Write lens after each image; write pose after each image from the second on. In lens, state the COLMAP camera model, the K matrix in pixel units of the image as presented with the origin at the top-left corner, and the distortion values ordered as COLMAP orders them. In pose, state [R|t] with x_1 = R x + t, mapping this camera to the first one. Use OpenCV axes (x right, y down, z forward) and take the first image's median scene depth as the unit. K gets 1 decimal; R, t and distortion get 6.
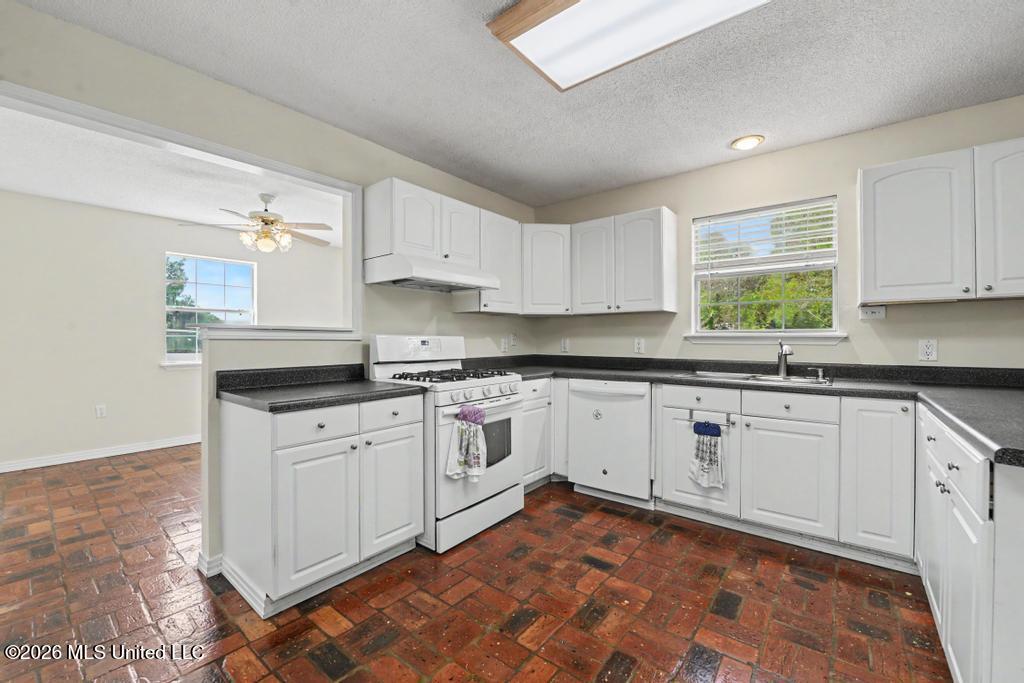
lens RADIAL K [[411.4, 0, 512.2], [0, 411.4, 339.1], [0, 0, 1]] dist [-0.021175, -0.000262]
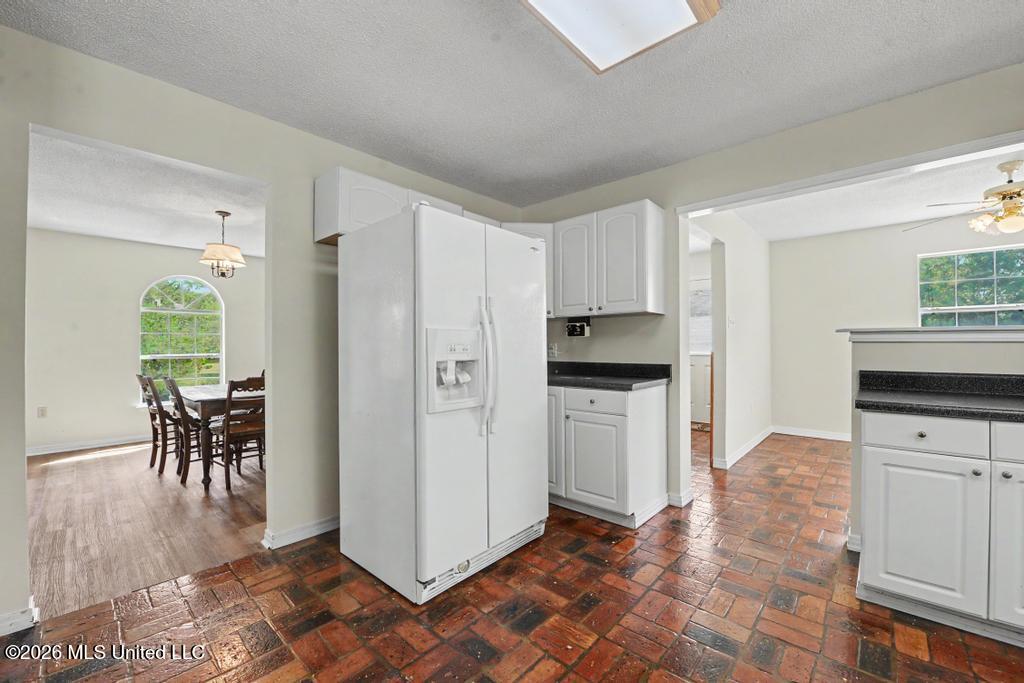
lens RADIAL K [[411.4, 0, 513.5], [0, 411.4, 348.0], [0, 0, 1]] dist [-0.021175, -0.000262]
pose [[-0.053343, 0.009872, -0.998527, 0.438737], [0.005627, 0.999938, 0.009585, 0.001063], [0.998560, -0.005108, -0.053395, 0.113121]]
